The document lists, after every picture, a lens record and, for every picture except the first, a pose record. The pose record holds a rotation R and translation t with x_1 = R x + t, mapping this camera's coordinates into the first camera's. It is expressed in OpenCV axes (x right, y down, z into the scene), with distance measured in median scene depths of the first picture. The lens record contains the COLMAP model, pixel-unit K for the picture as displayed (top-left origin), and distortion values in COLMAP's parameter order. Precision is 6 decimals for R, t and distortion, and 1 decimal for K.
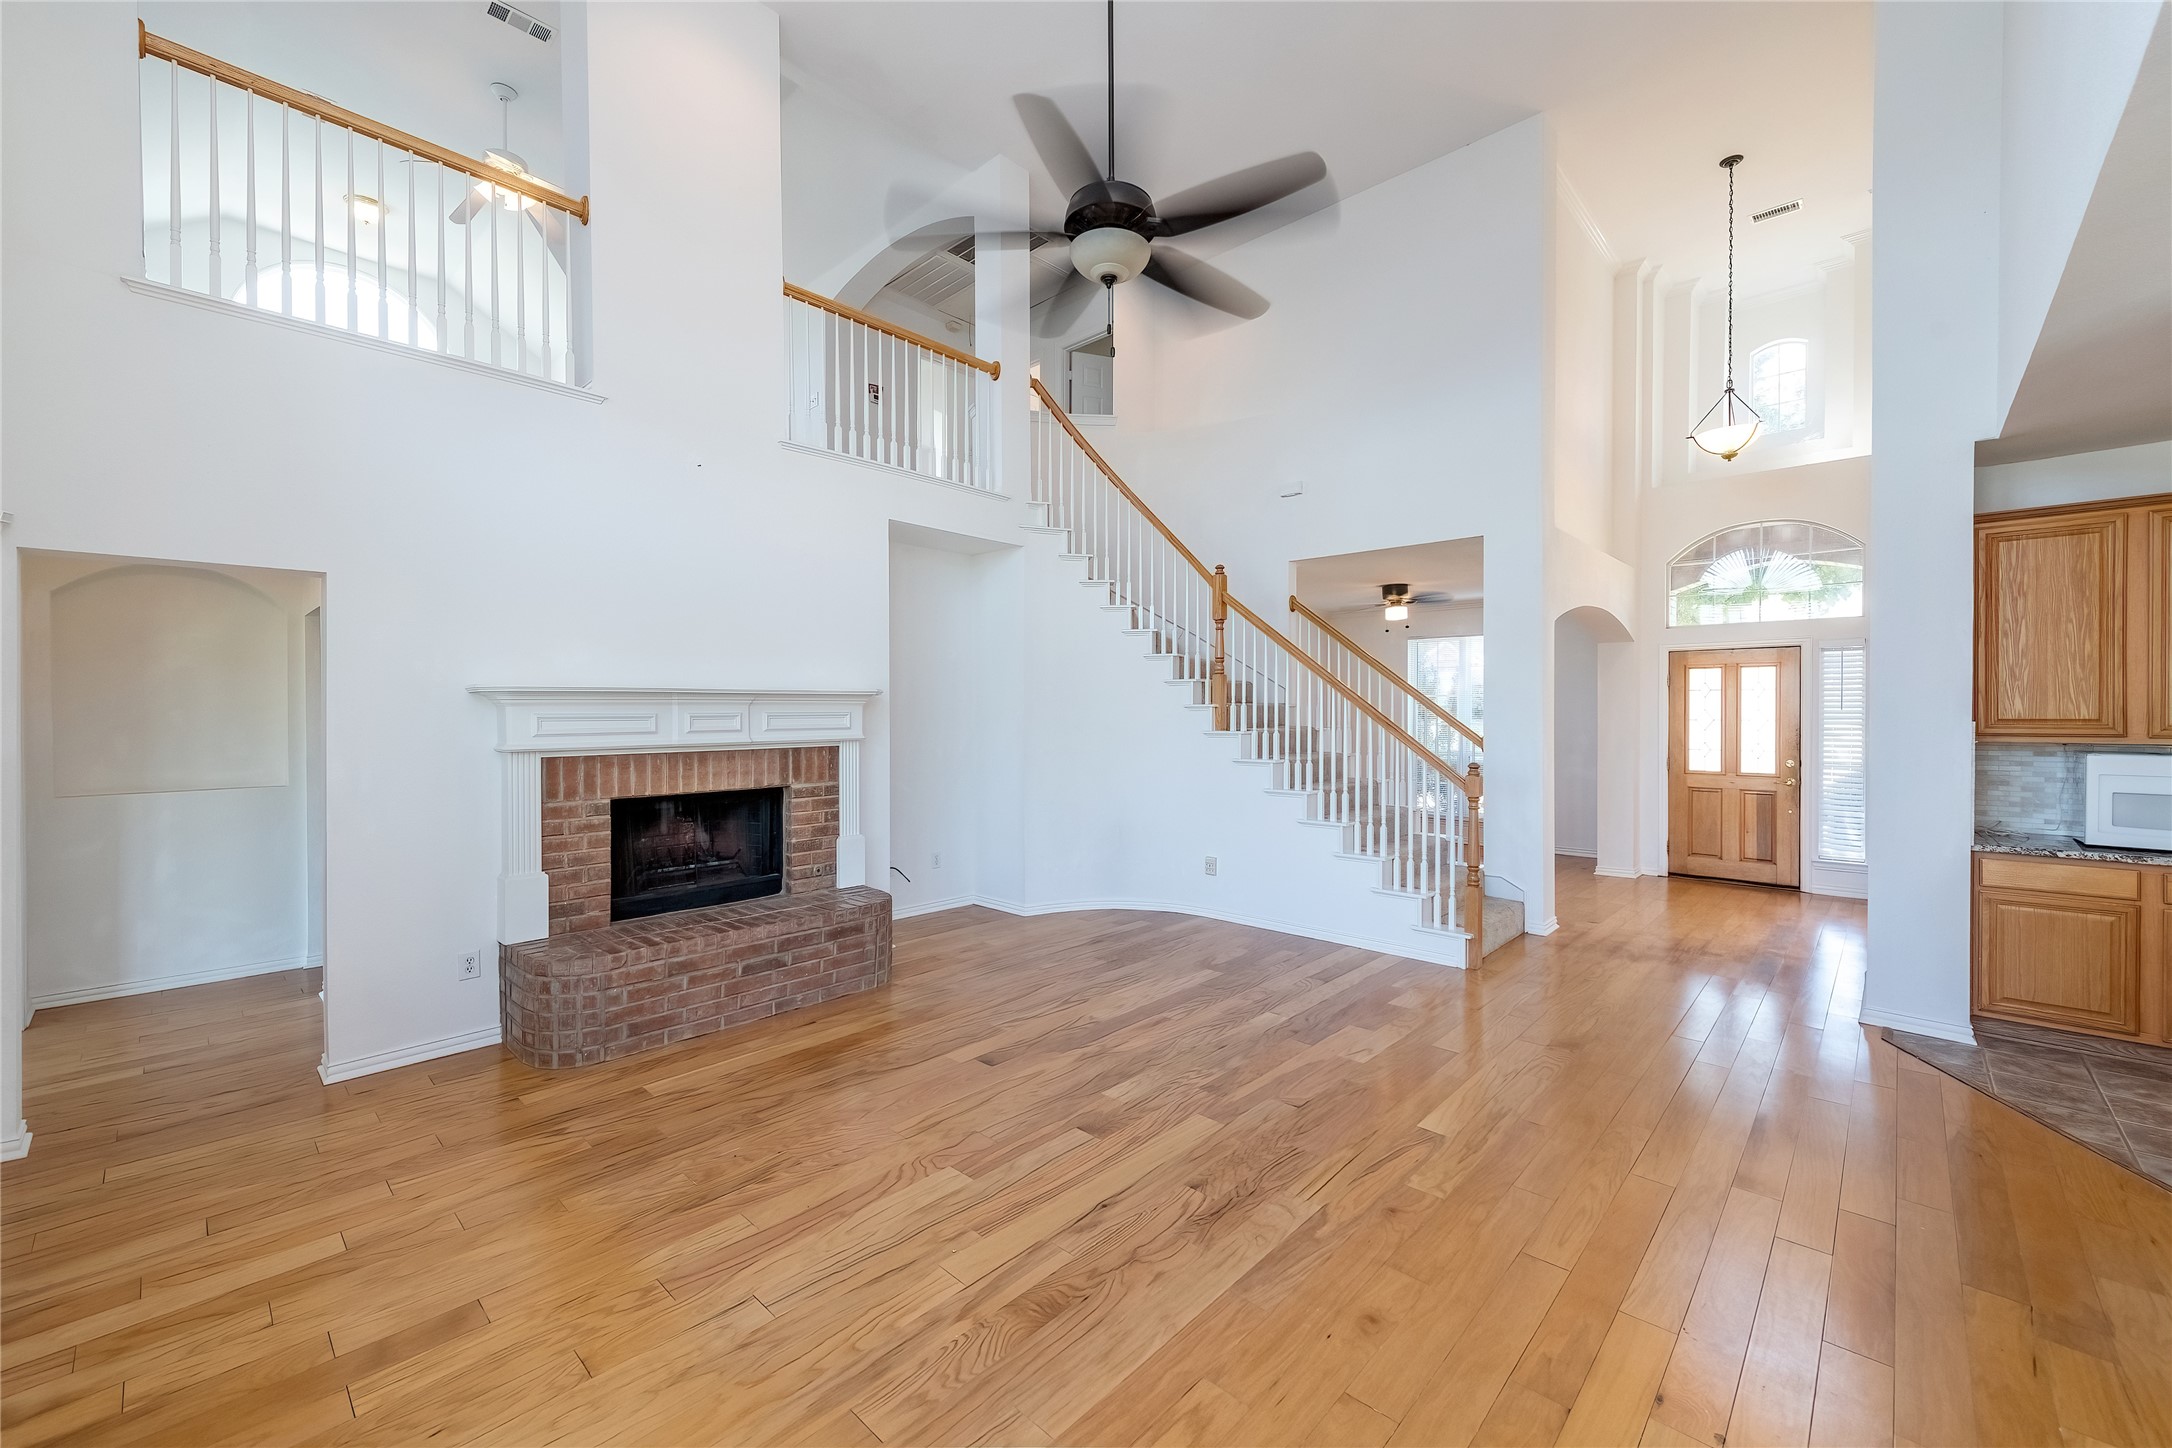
lens RADIAL K [[853.9, 0, 1080.5], [0, 853.9, 719.7], [0, 0, 1]] dist [0.011159, -0.000295]
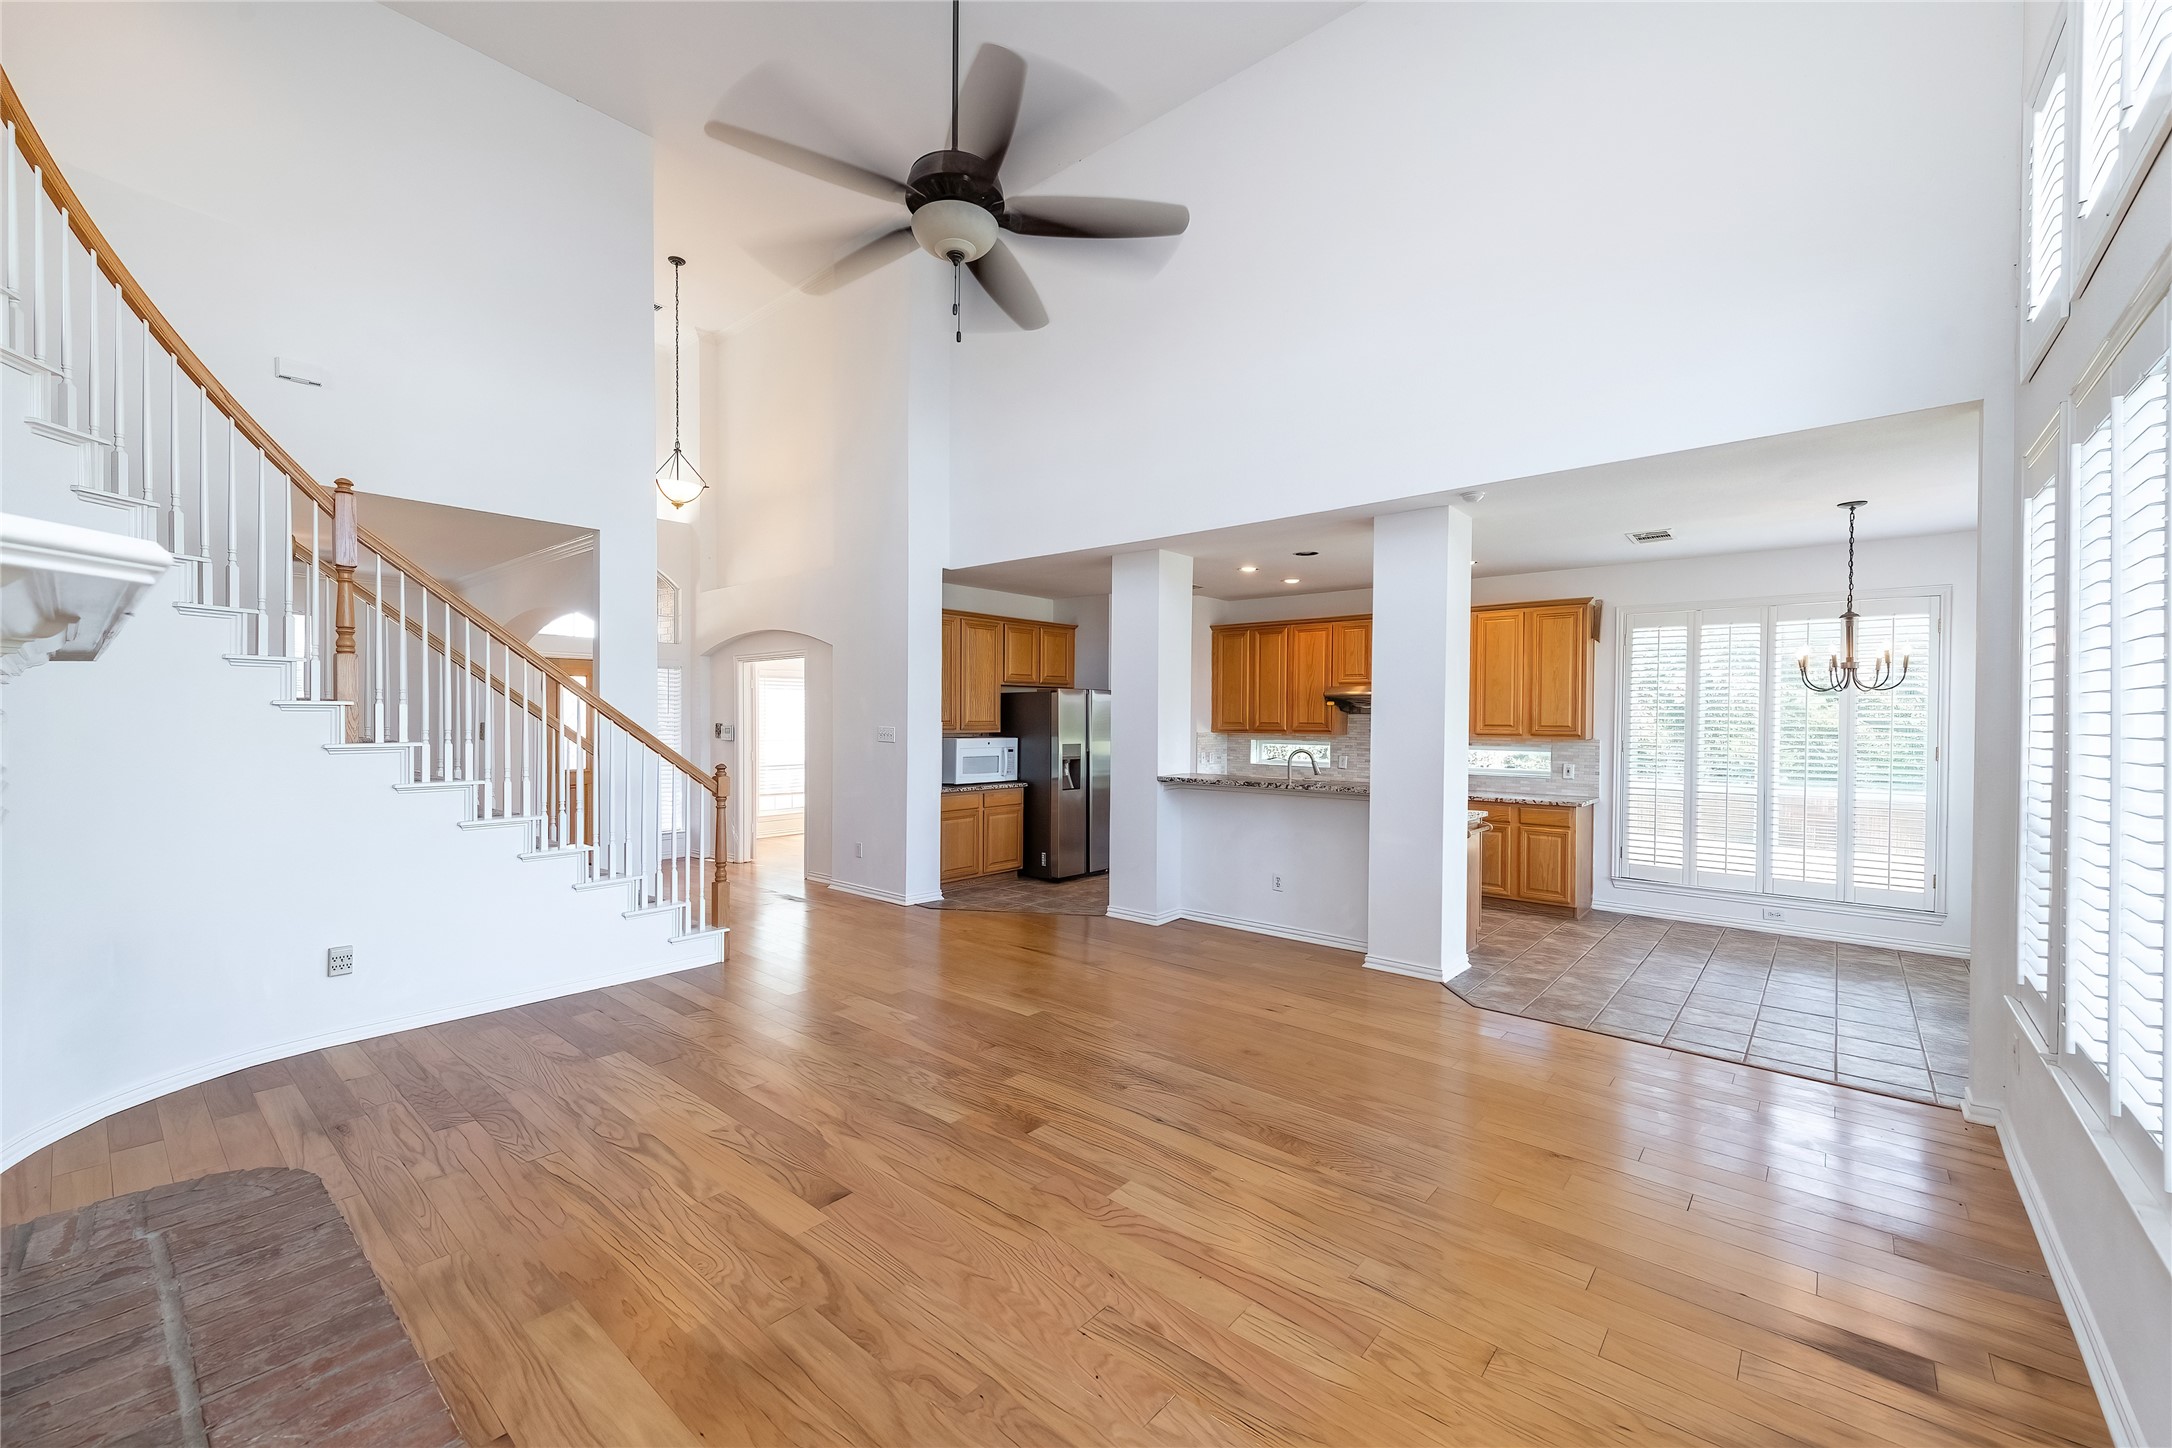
lens RADIAL K [[877.2, 0, 1077.2], [0, 877.2, 728.8], [0, 0, 1]] dist [0.014466, -0.000050]
pose [[-0.042042, -0.011044, 0.999055, -0.777701], [0.004847, 0.999925, 0.011258, -0.003565], [-0.999104, 0.005315, -0.041986, 0.746486]]
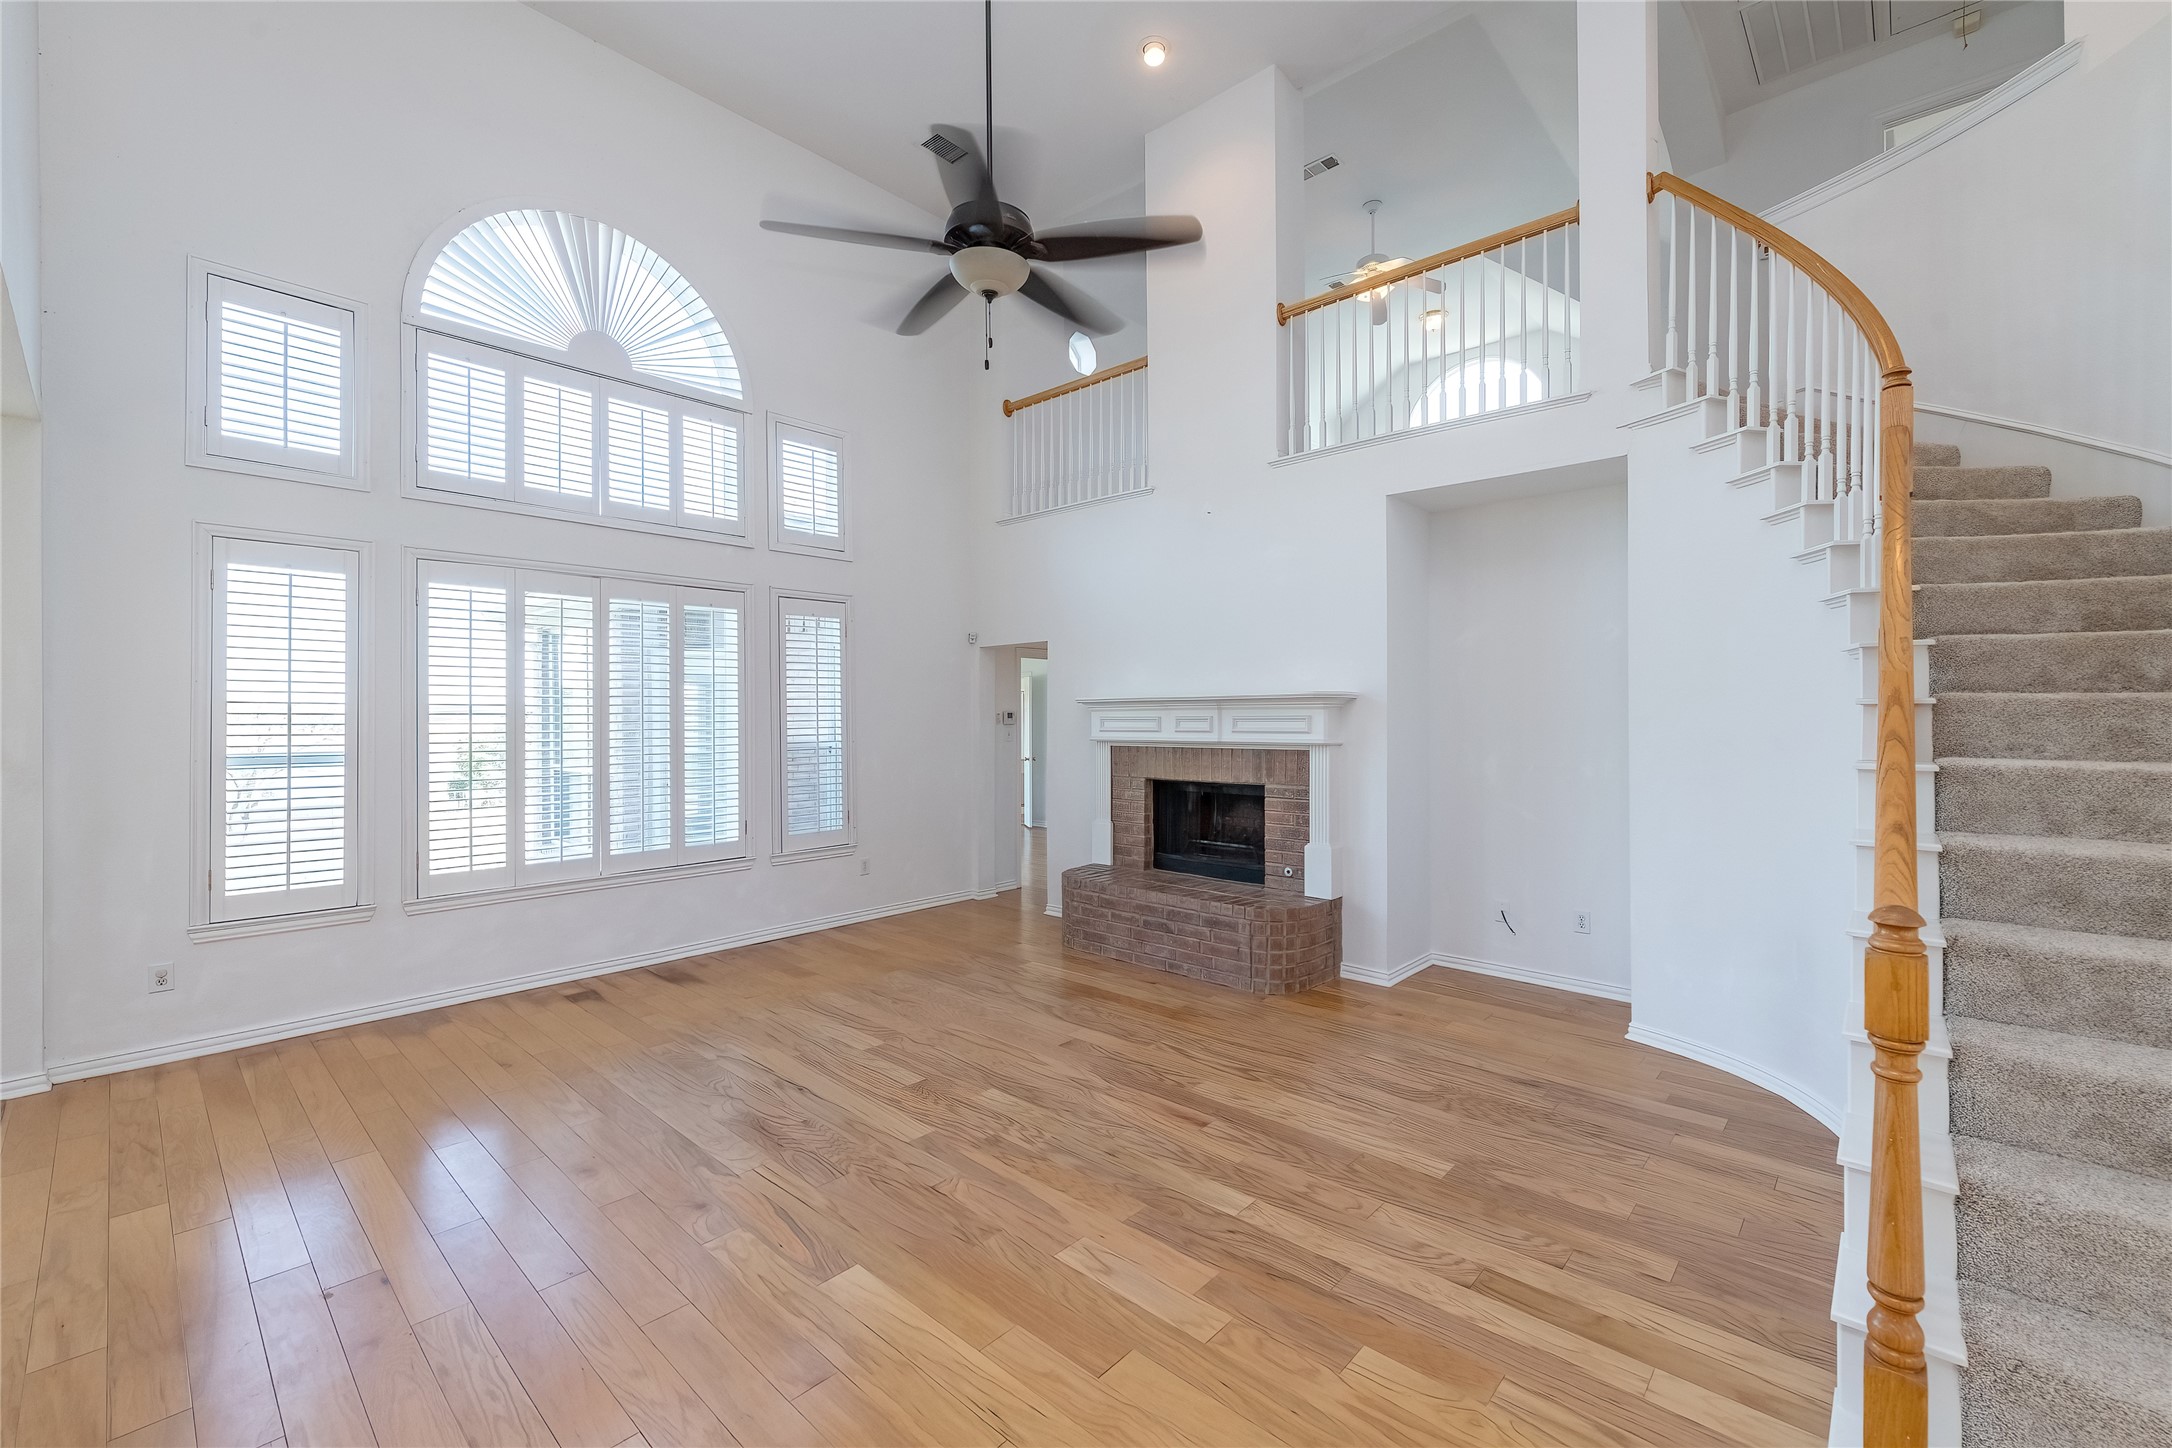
lens RADIAL K [[881.9, 0, 1092.1], [0, 881.9, 717.5], [0, 0, 1]] dist [0.010017, -0.000127]
pose [[0.024612, 0.003769, -0.999690, 0.898696], [-0.009044, 0.999953, 0.003547, -0.010409], [0.999656, 0.008954, 0.024645, 0.903633]]
